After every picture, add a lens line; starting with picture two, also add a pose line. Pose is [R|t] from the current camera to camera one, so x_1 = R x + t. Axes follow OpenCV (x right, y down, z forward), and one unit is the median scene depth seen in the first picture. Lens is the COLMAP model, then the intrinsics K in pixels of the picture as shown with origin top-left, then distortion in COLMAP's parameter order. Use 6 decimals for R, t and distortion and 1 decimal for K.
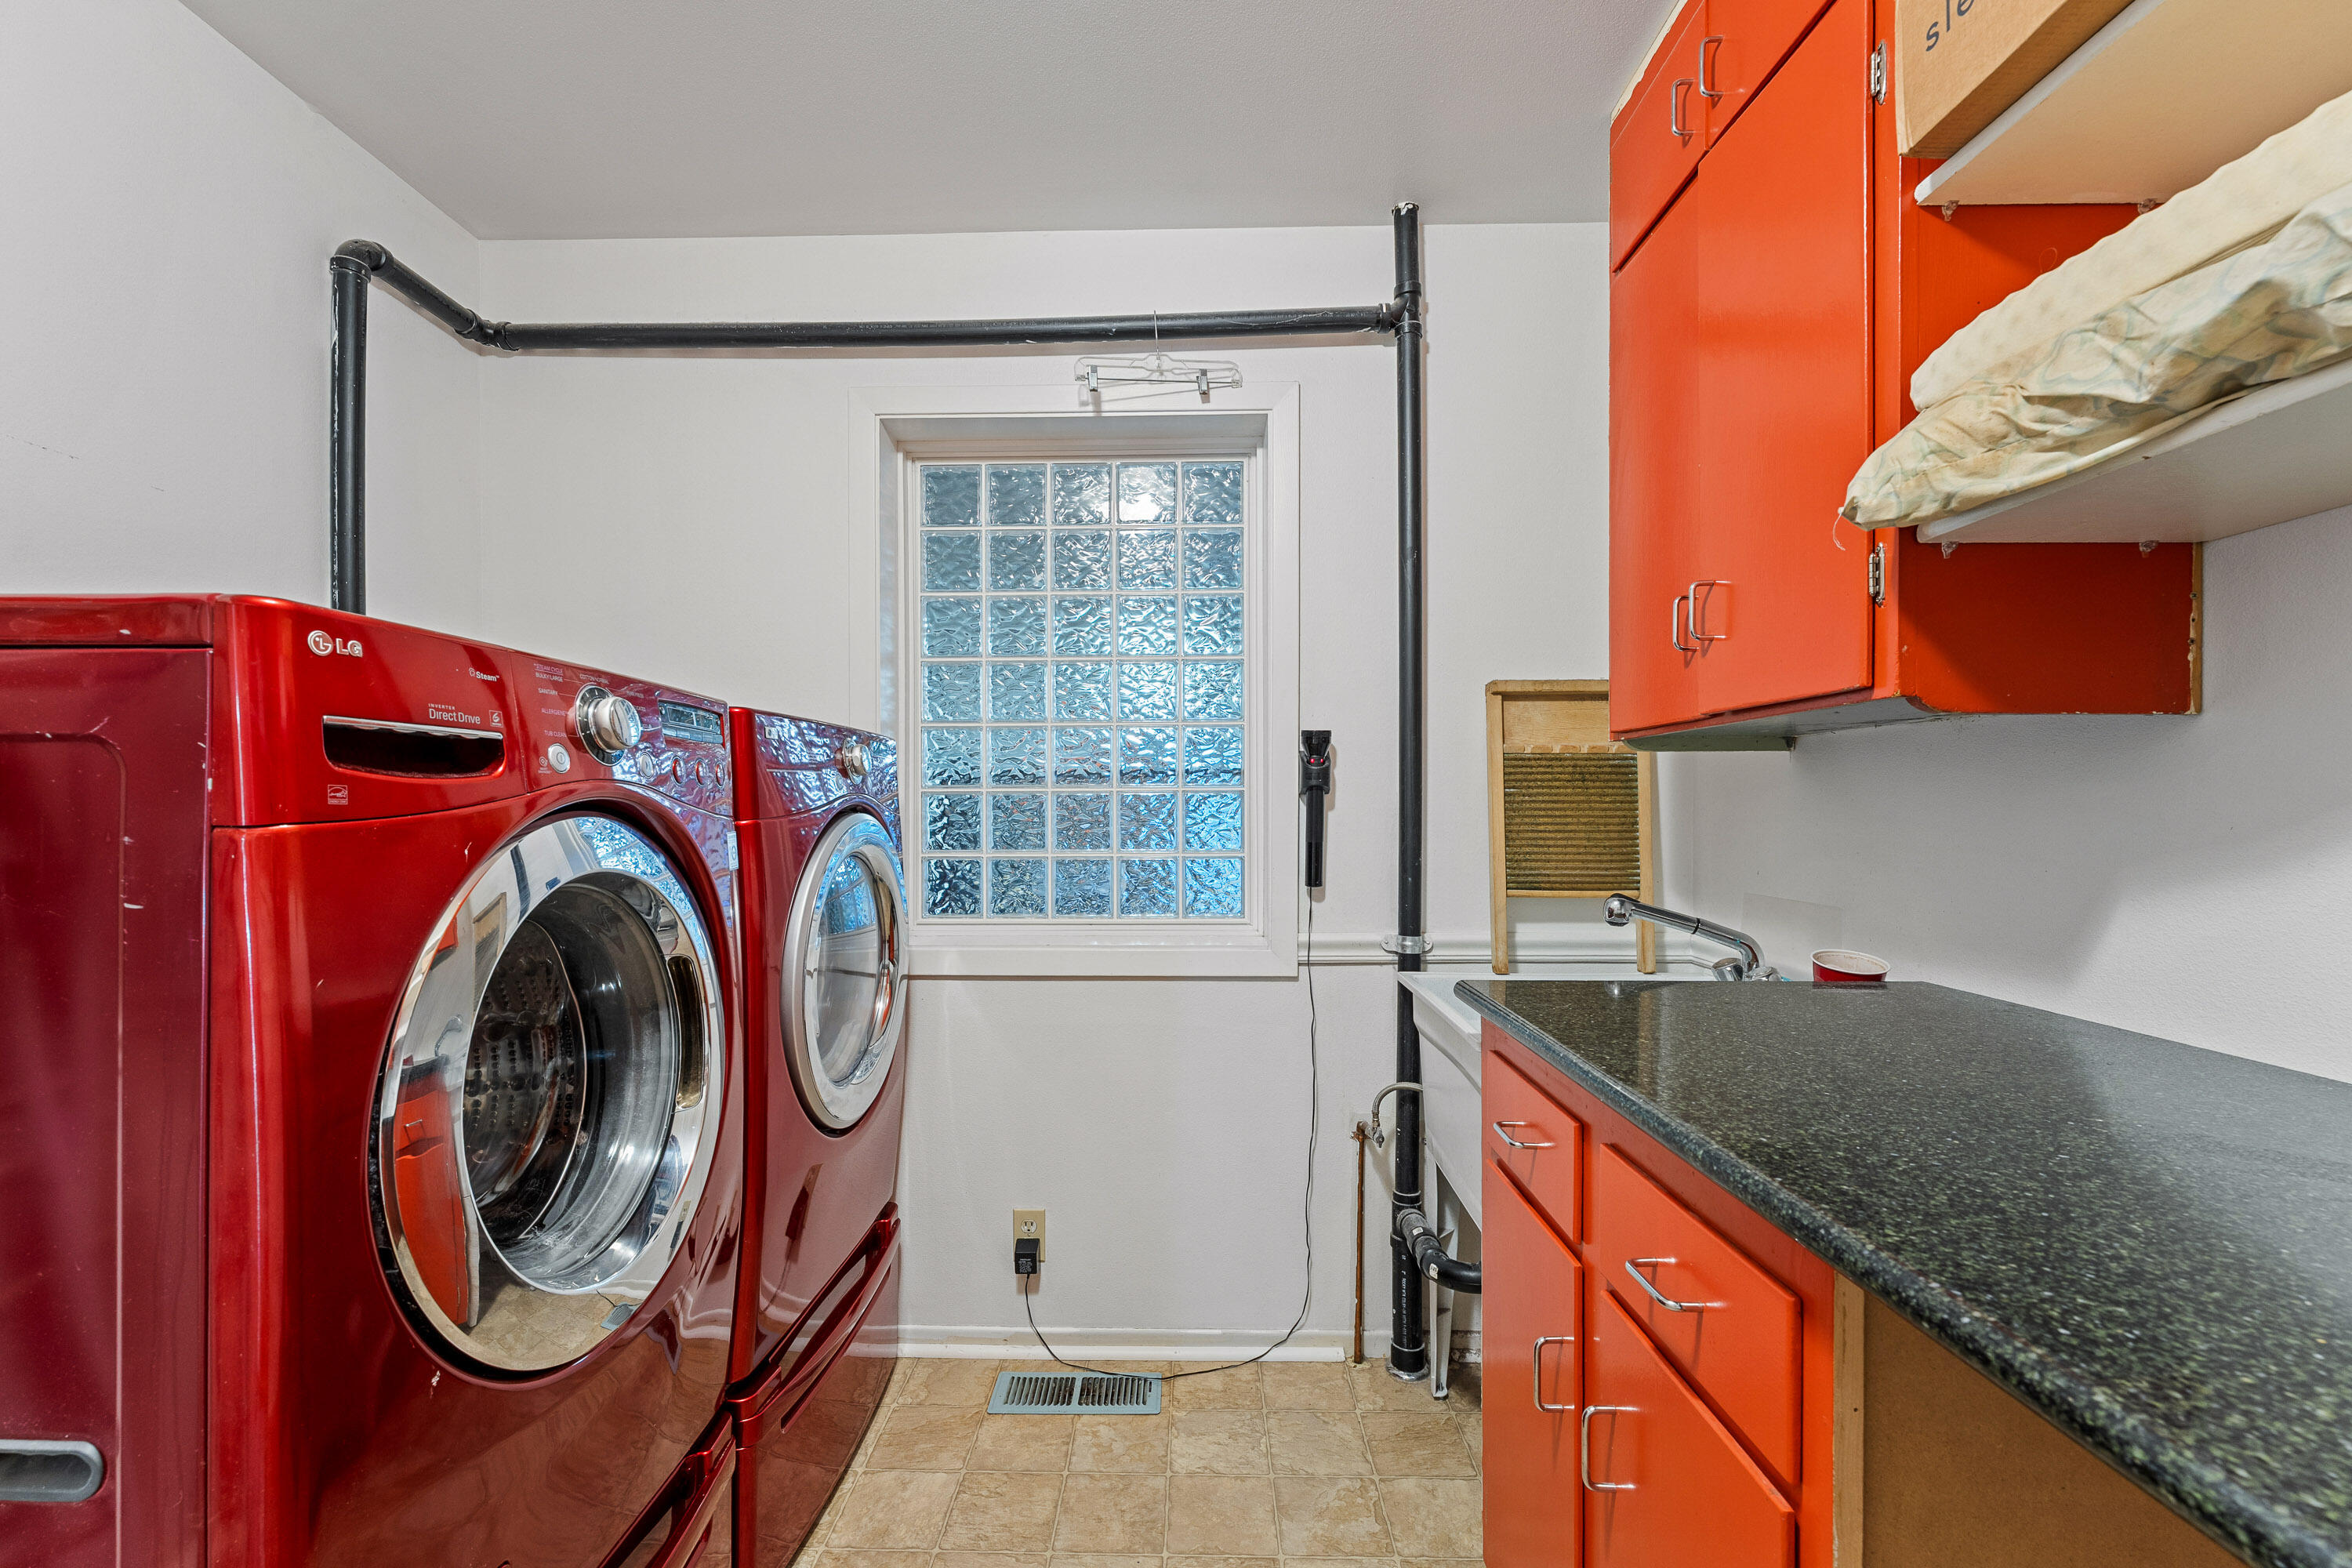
lens RADIAL K [[958.8, 0, 1178.3], [0, 958.8, 808.2], [0, 0, 1]] dist [0.000233, -0.000992]
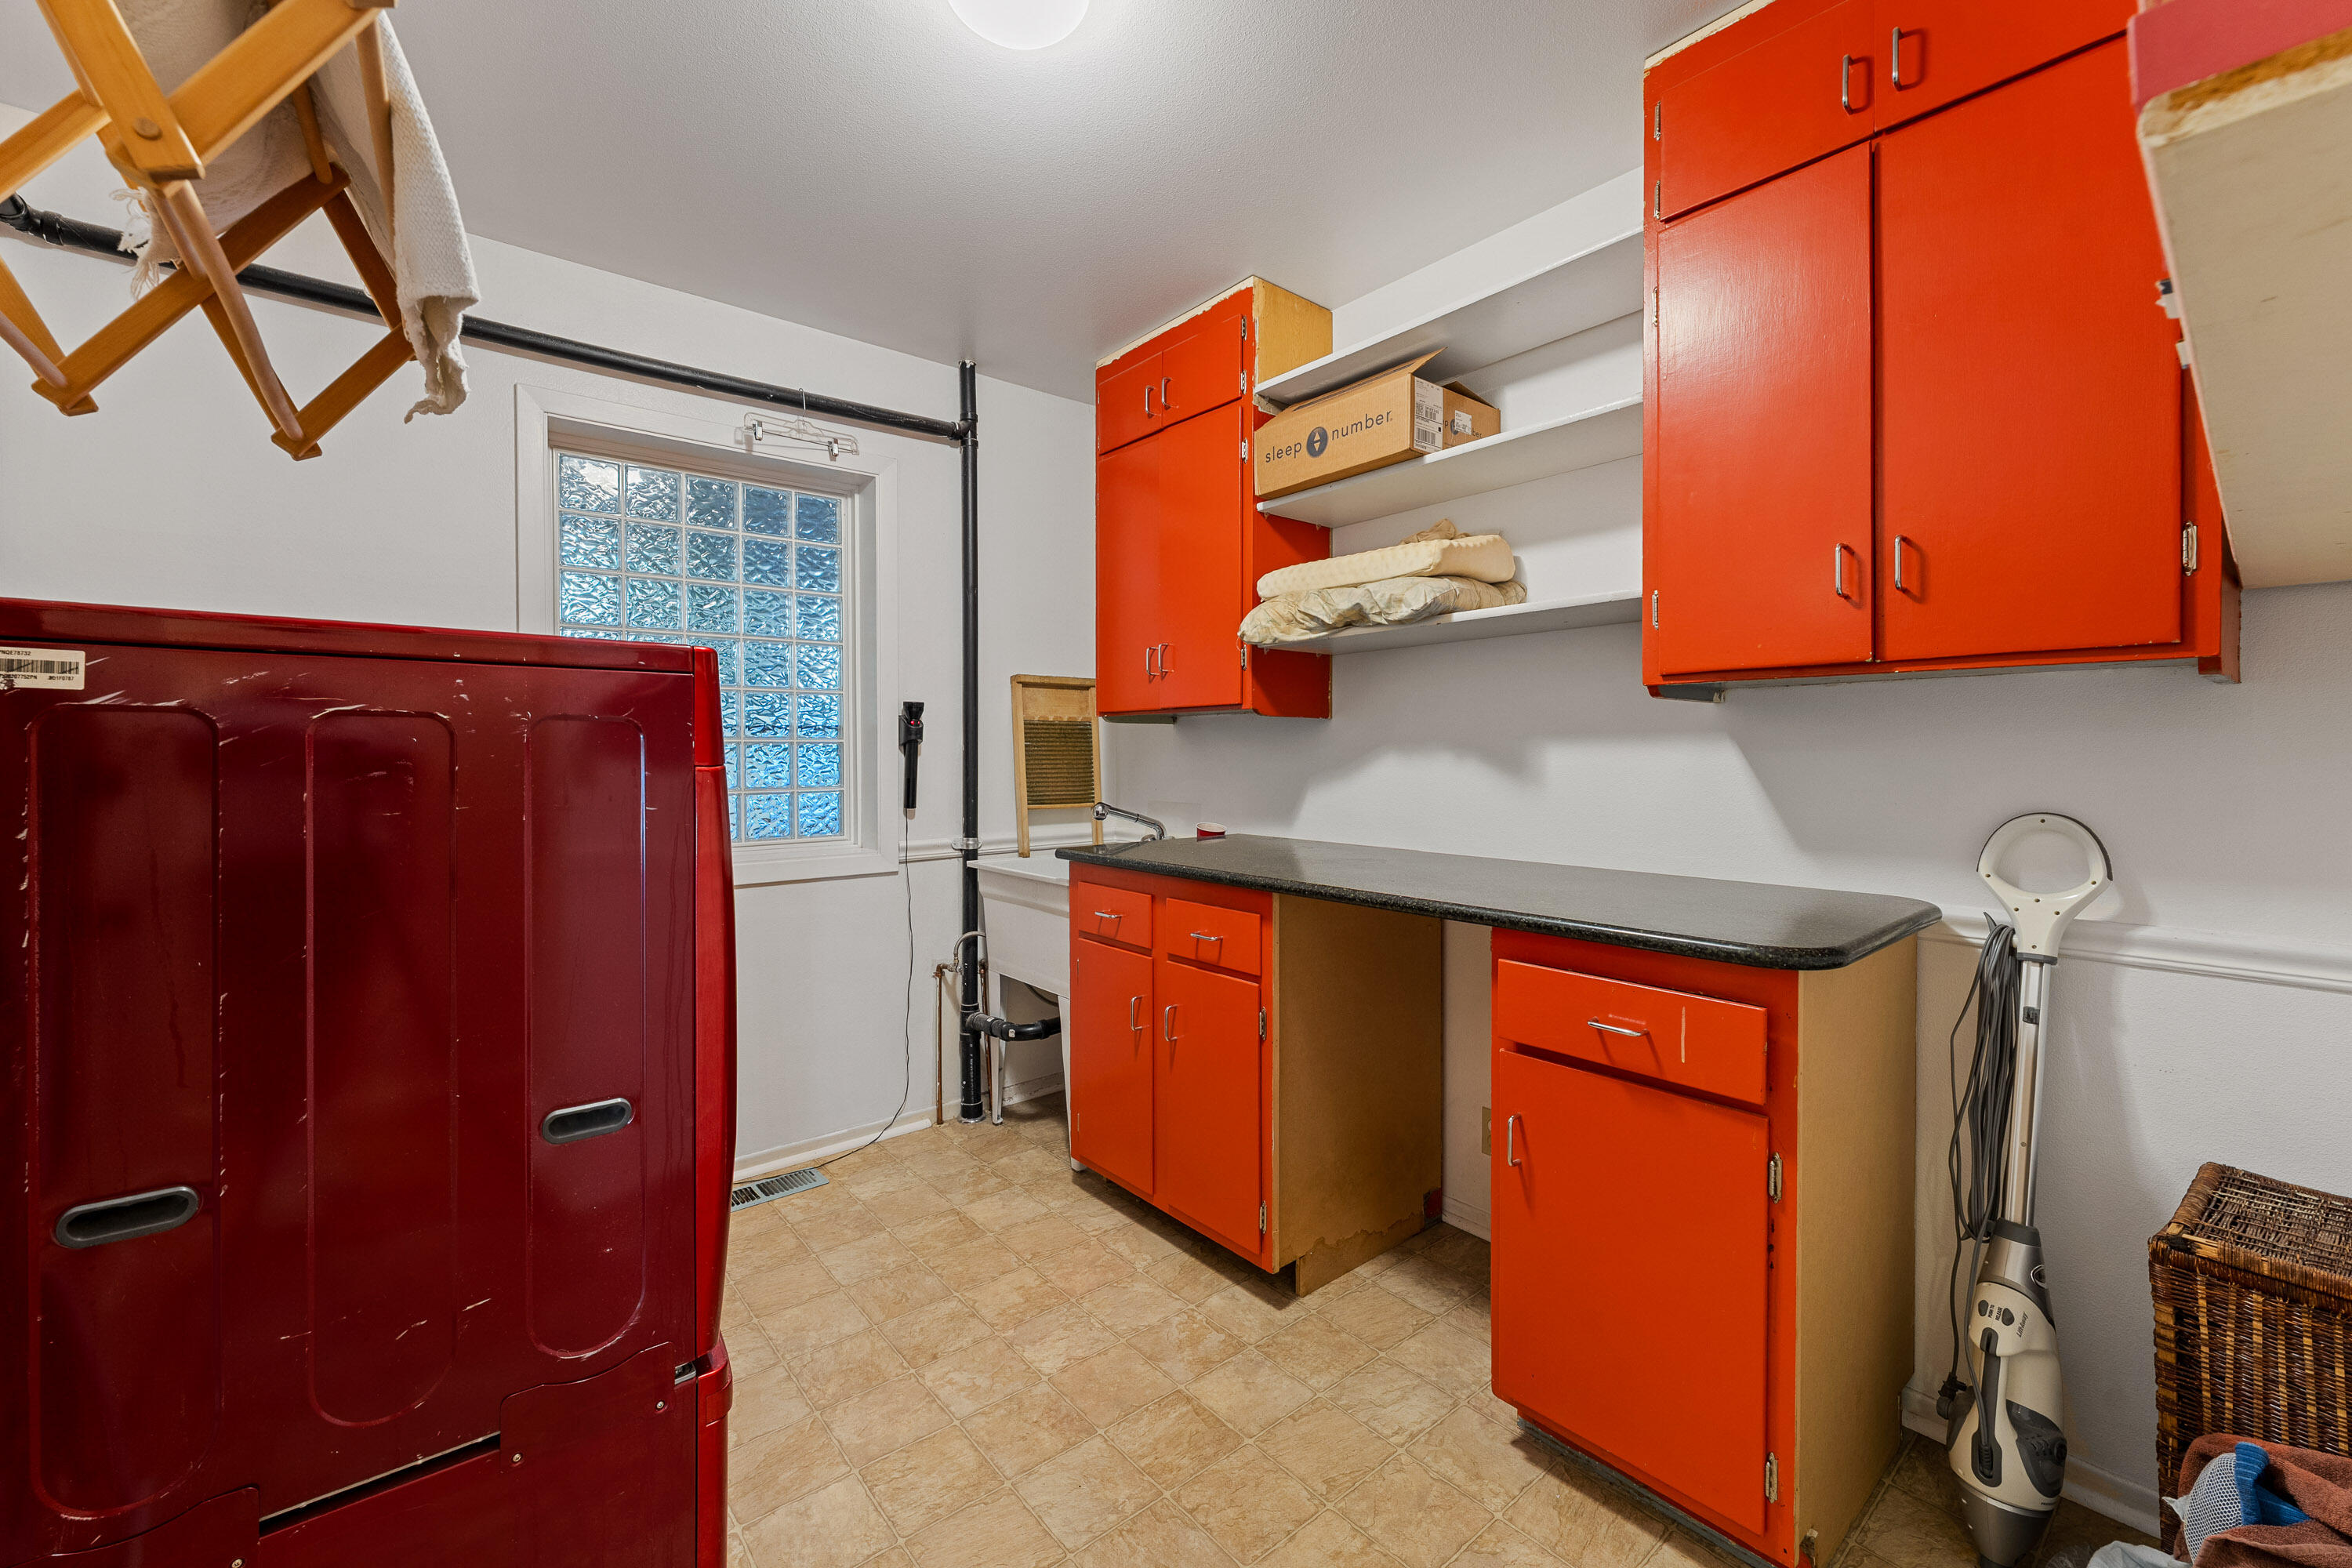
lens RADIAL K [[958.8, 0, 1181.1], [0, 958.8, 763.7], [0, 0, 1]] dist [0.000233, -0.000992]
pose [[0.749222, -0.009526, 0.662251, -0.526539], [0.003429, 0.999939, 0.010504, -0.000413], [-0.662310, -0.005599, 0.749209, -0.376790]]
